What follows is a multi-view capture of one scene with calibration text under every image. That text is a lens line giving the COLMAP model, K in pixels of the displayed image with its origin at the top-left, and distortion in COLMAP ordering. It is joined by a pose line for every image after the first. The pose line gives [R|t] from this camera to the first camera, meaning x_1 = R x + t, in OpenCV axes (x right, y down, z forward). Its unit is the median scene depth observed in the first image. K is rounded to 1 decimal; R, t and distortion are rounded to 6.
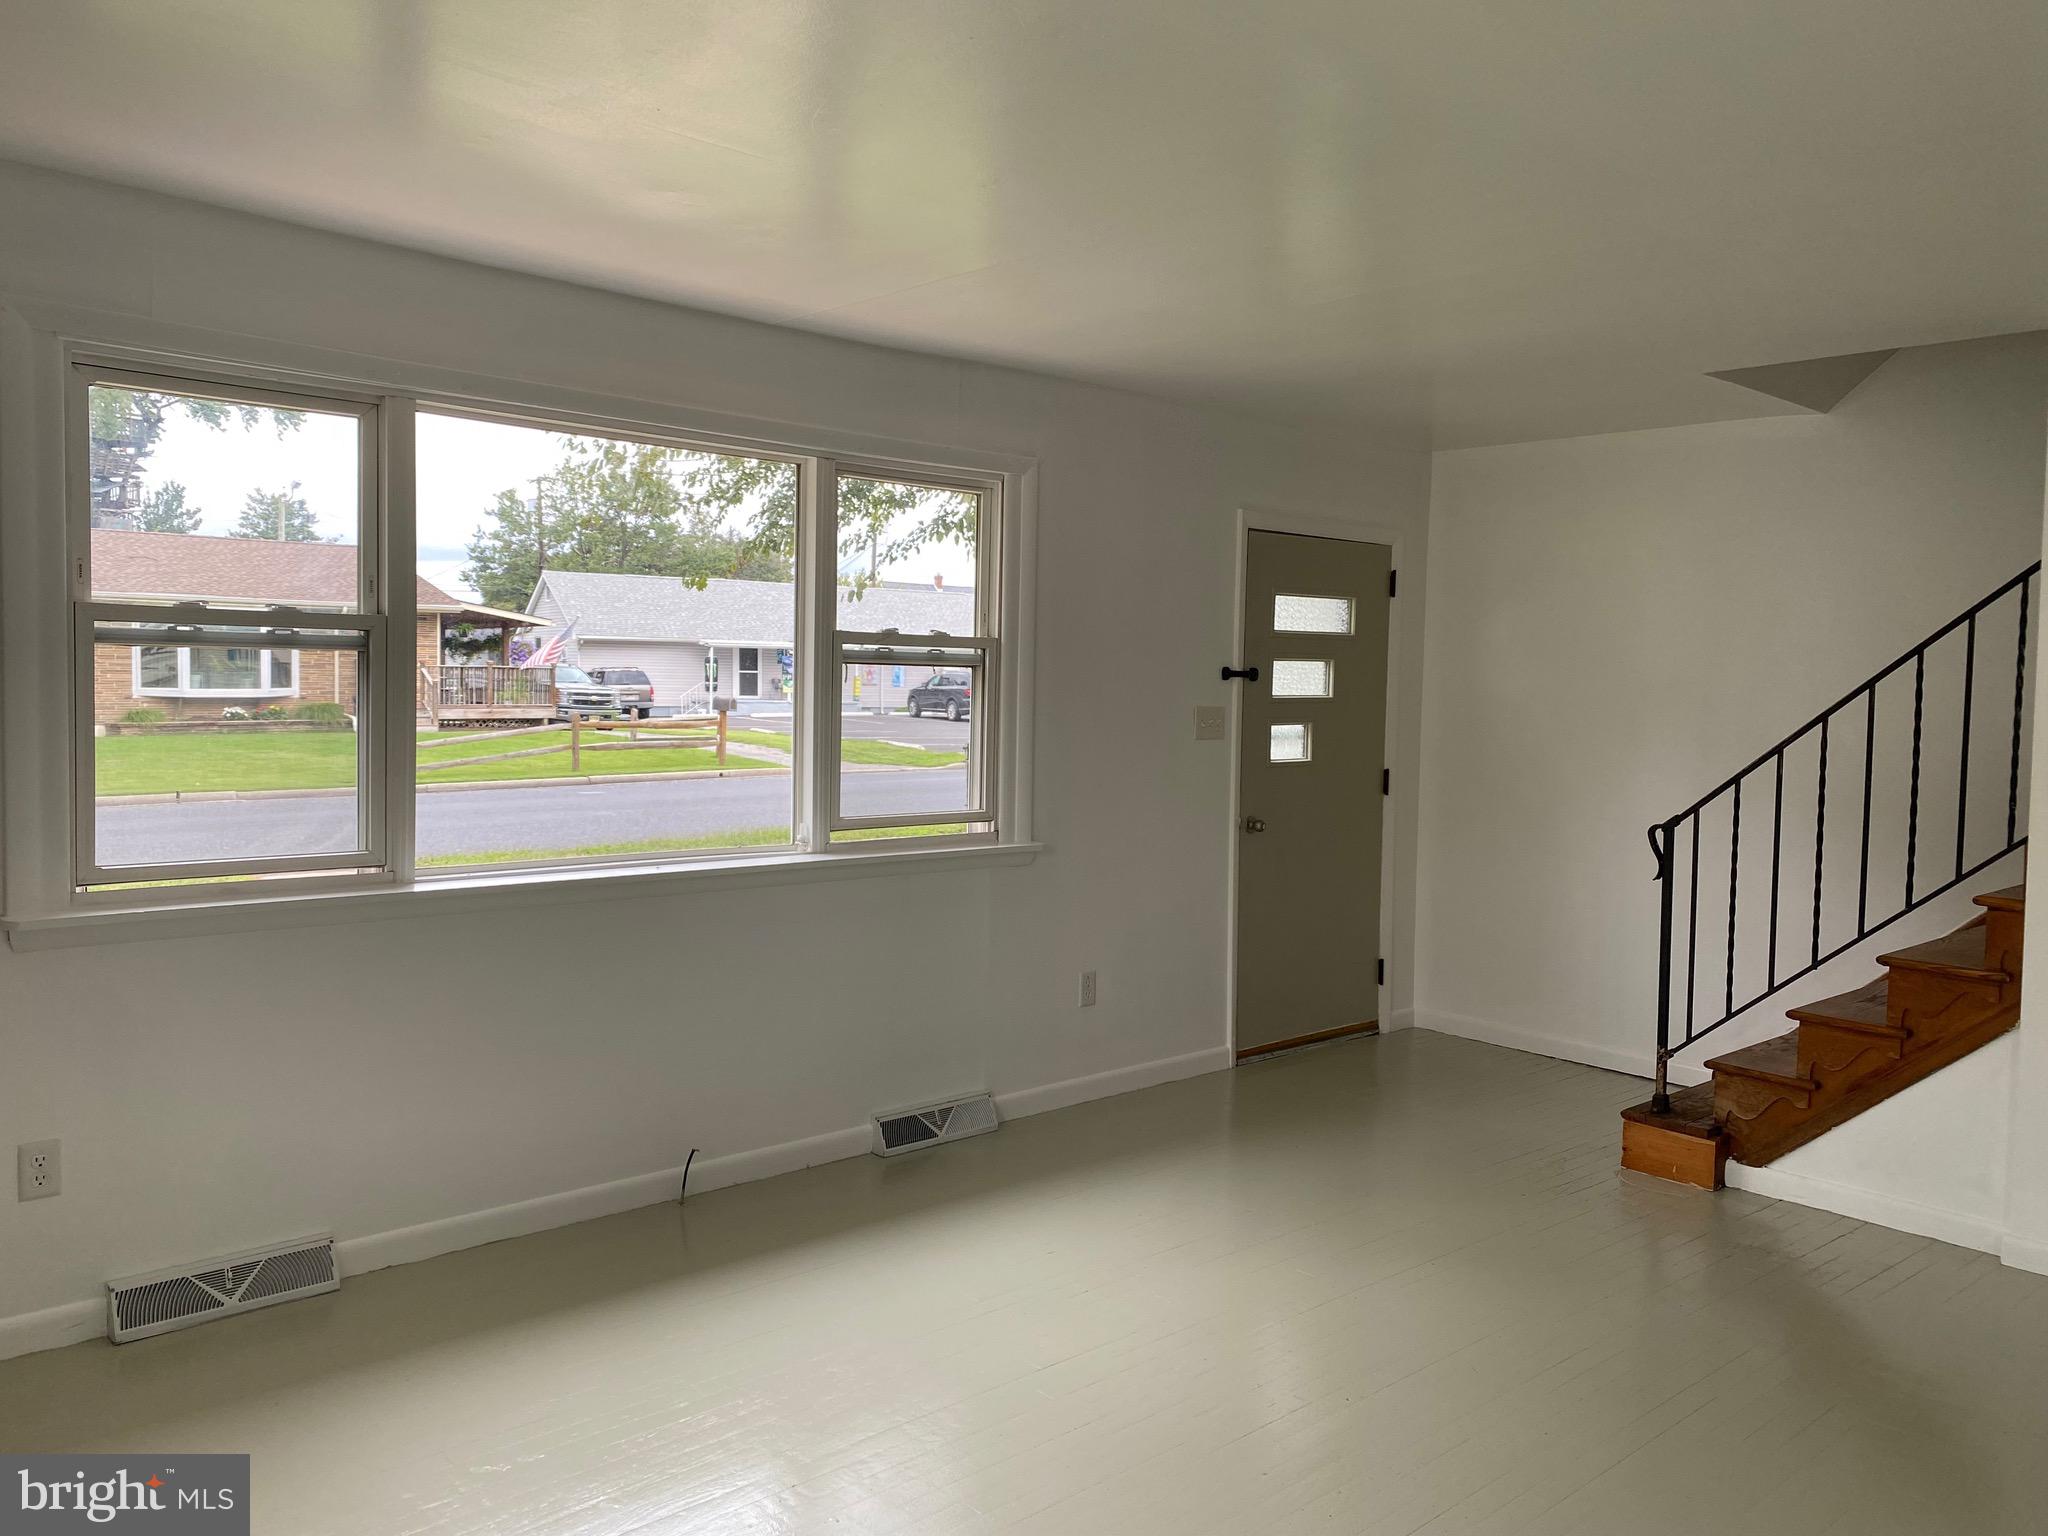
lens RADIAL K [[1552.4, 0, 1016.3], [0, 1552.4, 758.3], [0, 0, 1]] dist [-0.004621, 0.012069]
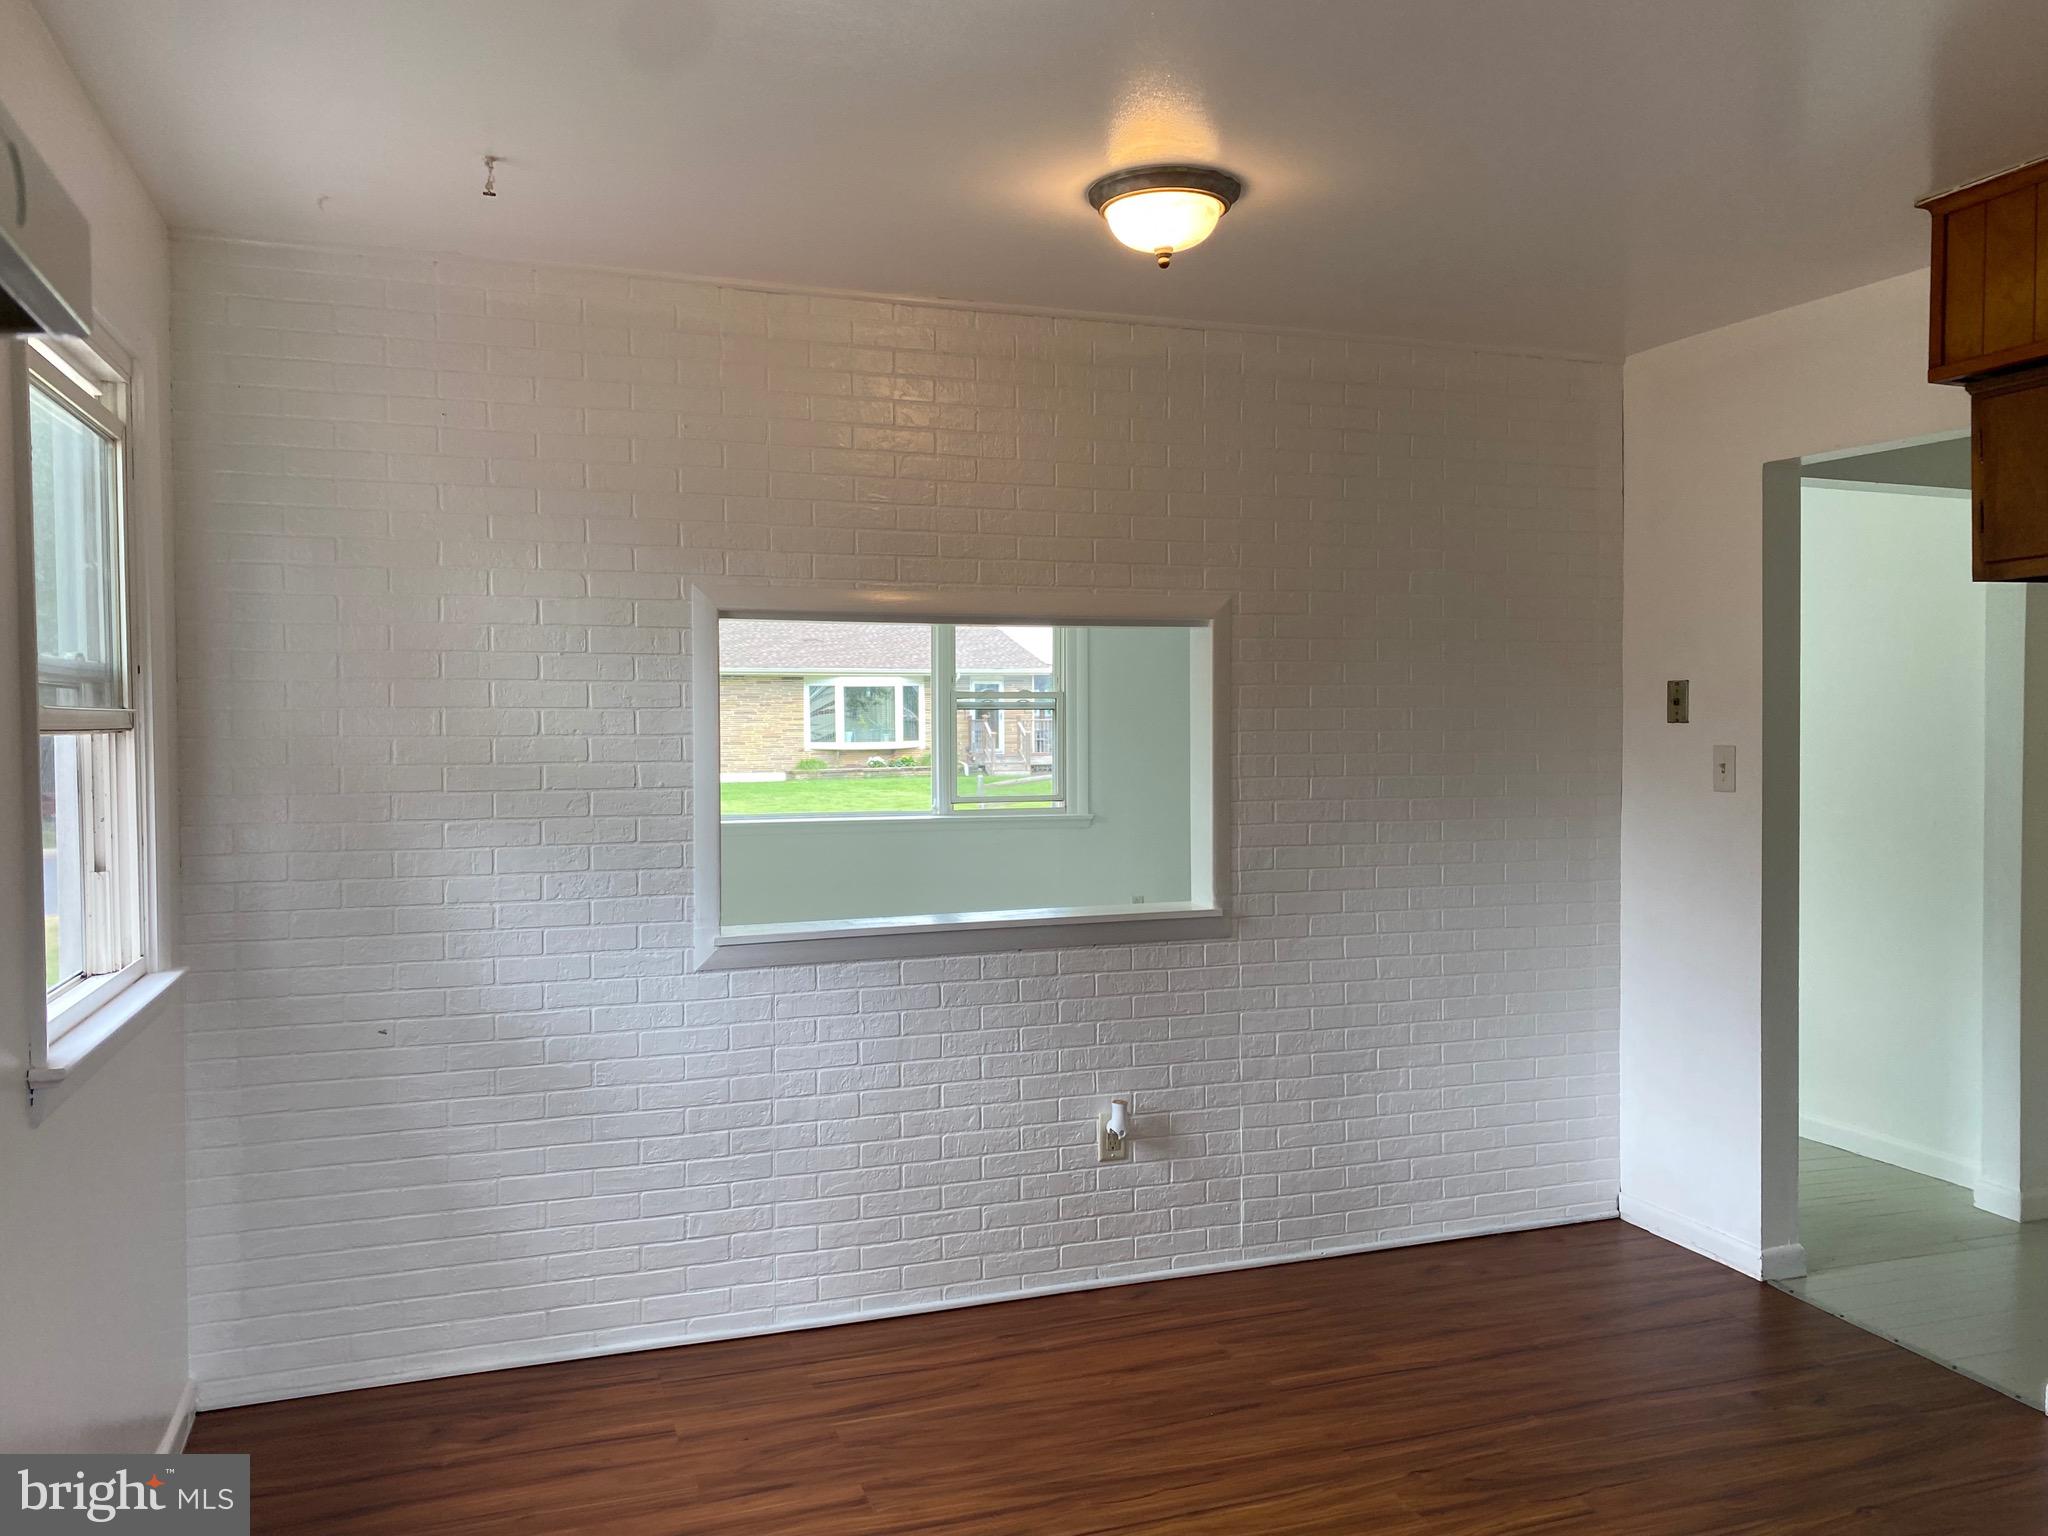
lens RADIAL K [[1552.4, 0, 1027.7], [0, 1552.4, 769.4], [0, 0, 1]] dist [-0.004621, 0.012069]
pose [[0.919354, -0.010628, -0.393288, 0.093534], [0.001201, 0.999706, -0.024208, 0.007140], [0.393430, 0.021784, 0.919096, -0.087641]]
